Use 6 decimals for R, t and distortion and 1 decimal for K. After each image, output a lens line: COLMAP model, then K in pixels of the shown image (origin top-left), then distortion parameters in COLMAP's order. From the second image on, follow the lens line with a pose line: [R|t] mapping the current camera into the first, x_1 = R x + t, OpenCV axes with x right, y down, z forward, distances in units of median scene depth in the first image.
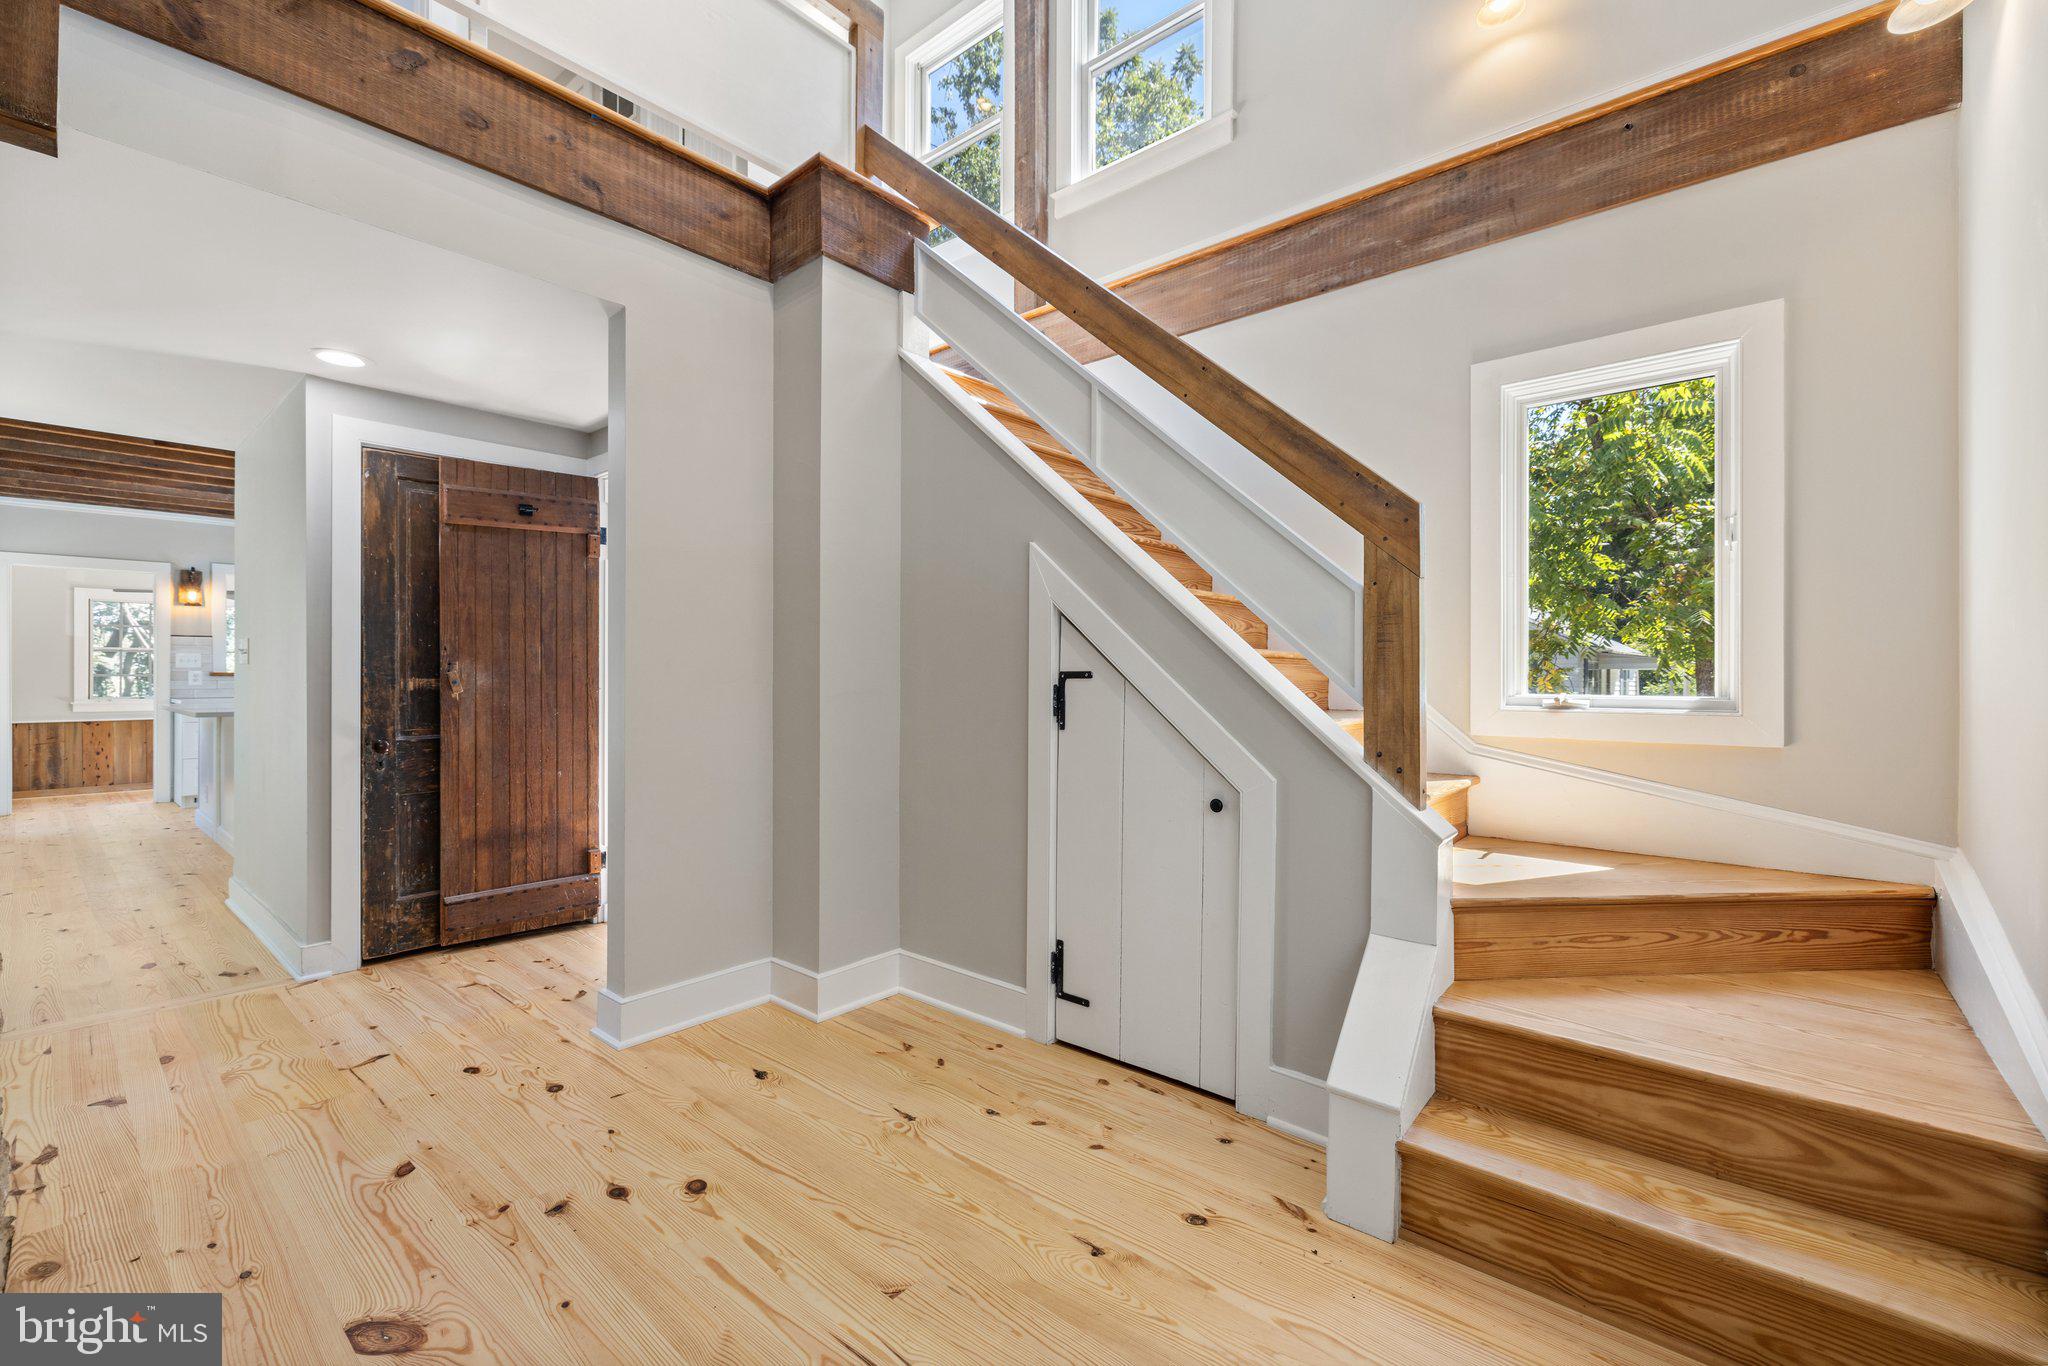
lens RADIAL K [[864.7, 0, 989.5], [0, 864.7, 679.3], [0, 0, 1]] dist [0.001853, -0.000862]
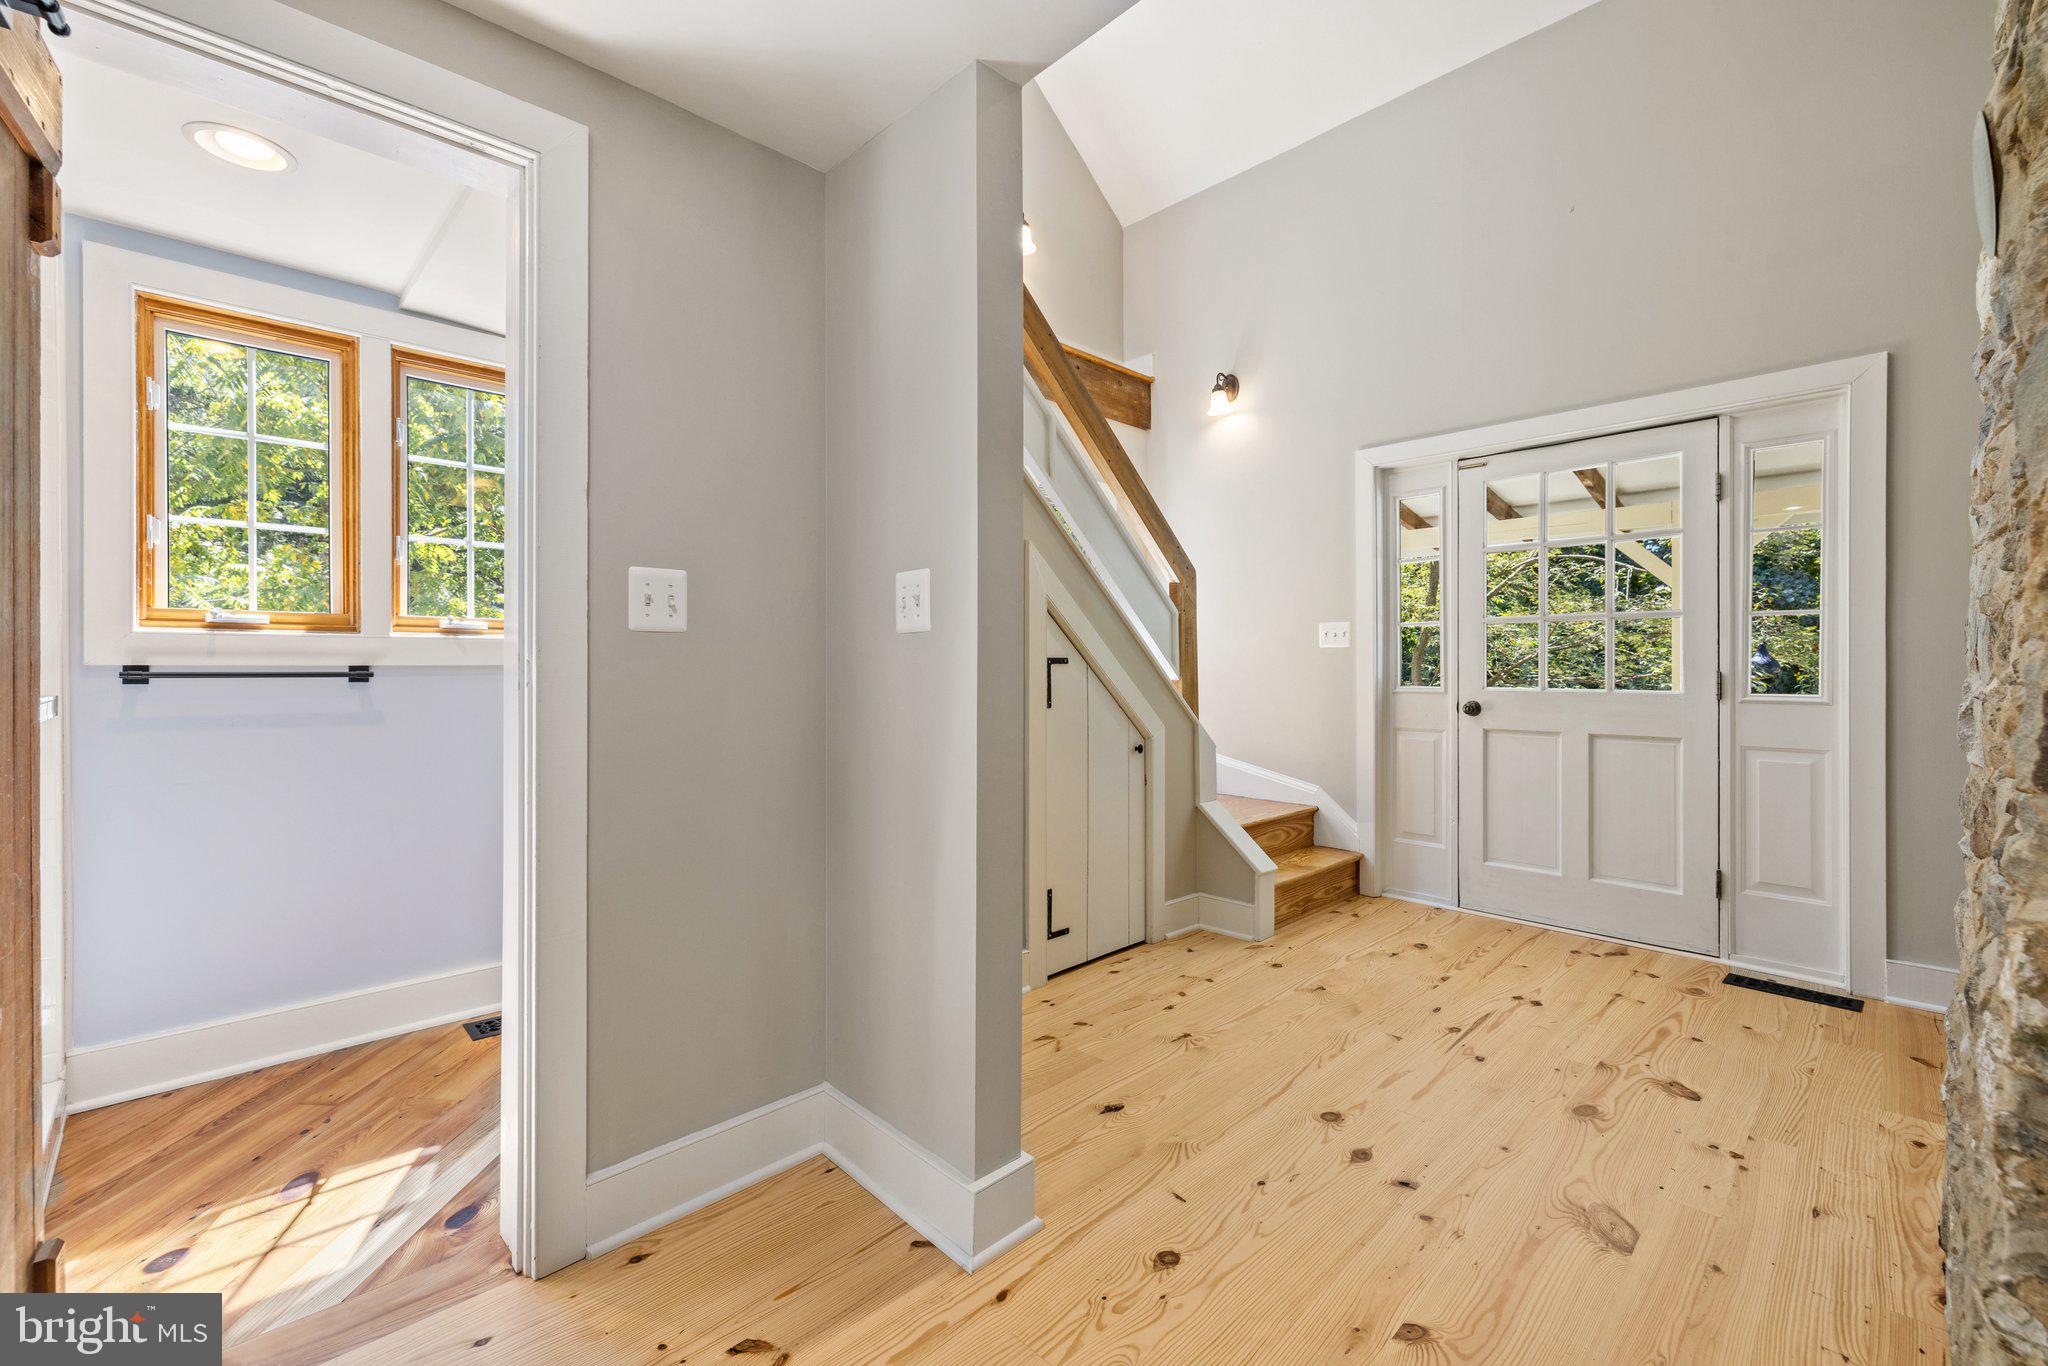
lens RADIAL K [[861.0, 0, 996.4], [0, 861.0, 662.6], [0, 0, 1]] dist [0.001565, -0.000577]
pose [[0.081520, -0.000039, 0.996672, -1.035926], [-0.000038, 1.000000, 0.000043, -0.003374], [-0.996672, -0.000042, 0.081520, 0.932466]]
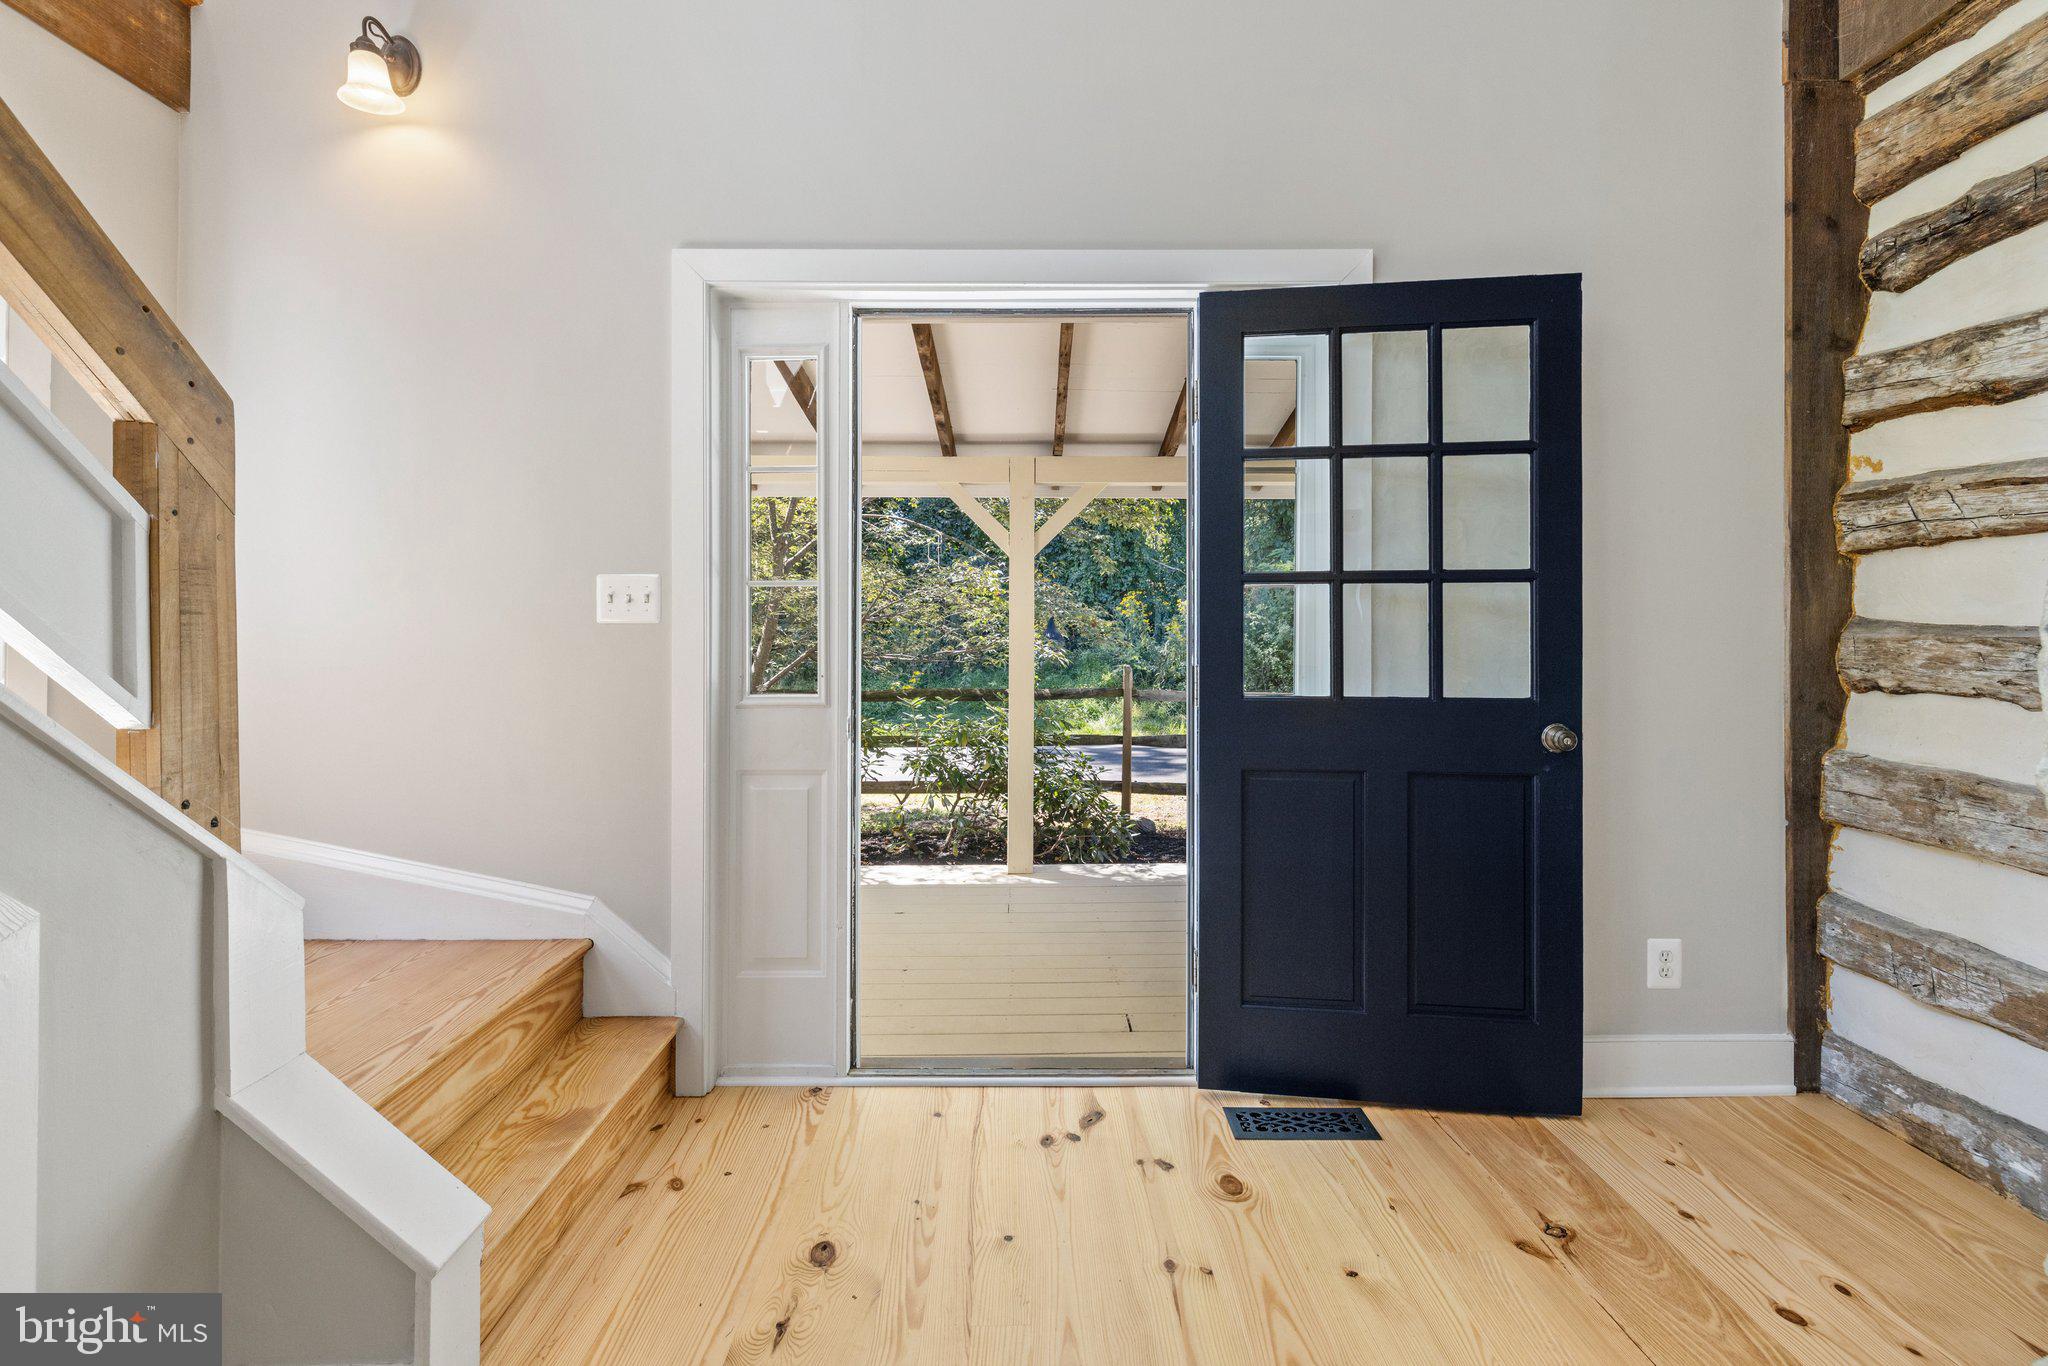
lens RADIAL K [[864.7, 0, 1030.2], [0, 864.7, 626.9], [0, 0, 1]] dist [0.001853, -0.000862]
pose [[-0.678266, -0.000617, 0.734817, -0.275537], [-0.003026, 0.999994, -0.001953, -0.025991], [-0.734811, -0.003548, -0.678263, 0.720389]]
